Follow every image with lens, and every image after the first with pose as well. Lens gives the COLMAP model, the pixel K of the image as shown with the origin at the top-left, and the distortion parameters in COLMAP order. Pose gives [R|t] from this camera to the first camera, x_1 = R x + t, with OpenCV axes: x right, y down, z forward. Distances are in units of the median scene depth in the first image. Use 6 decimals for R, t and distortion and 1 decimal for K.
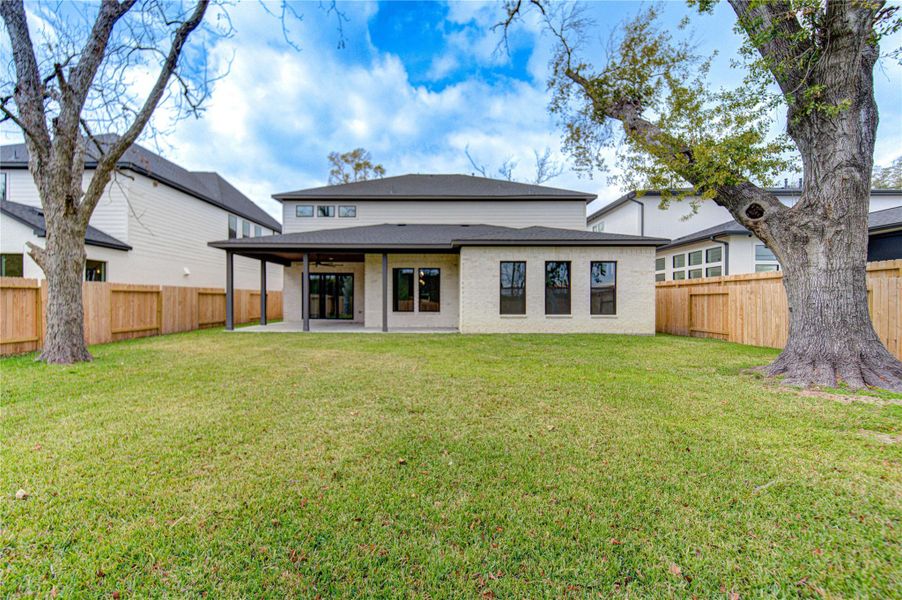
lens RADIAL K [[385.8, 0, 453.8], [0, 385.8, 303.4], [0, 0, 1]] dist [-0.009657, -0.002881]
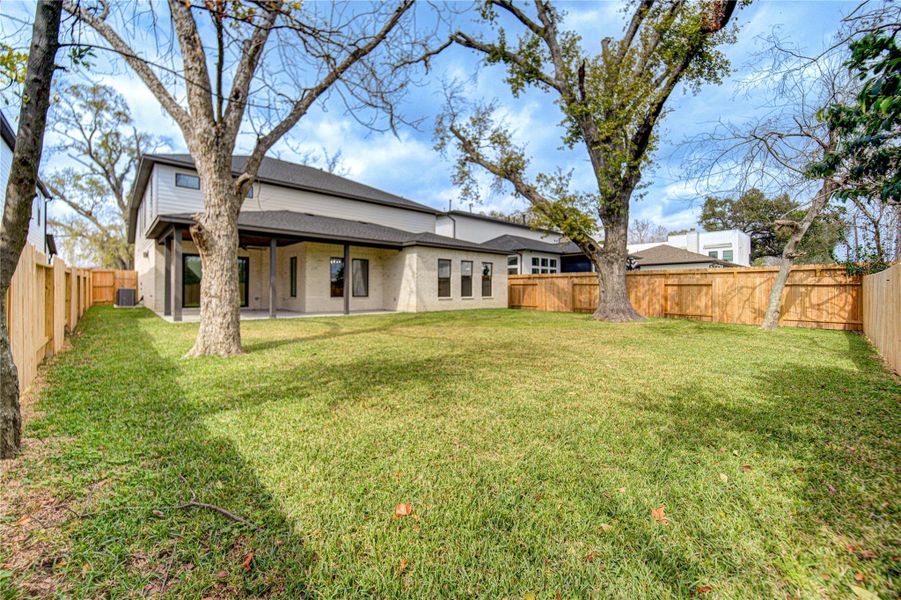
lens RADIAL K [[373.9, 0, 443.6], [0, 373.9, 293.0], [0, 0, 1]] dist [0.001665, -0.000944]
pose [[0.725960, -0.008635, 0.687683, -0.748110], [0.001542, 0.999939, 0.010929, -0.000951], [-0.687736, -0.006873, 0.725929, 0.000821]]
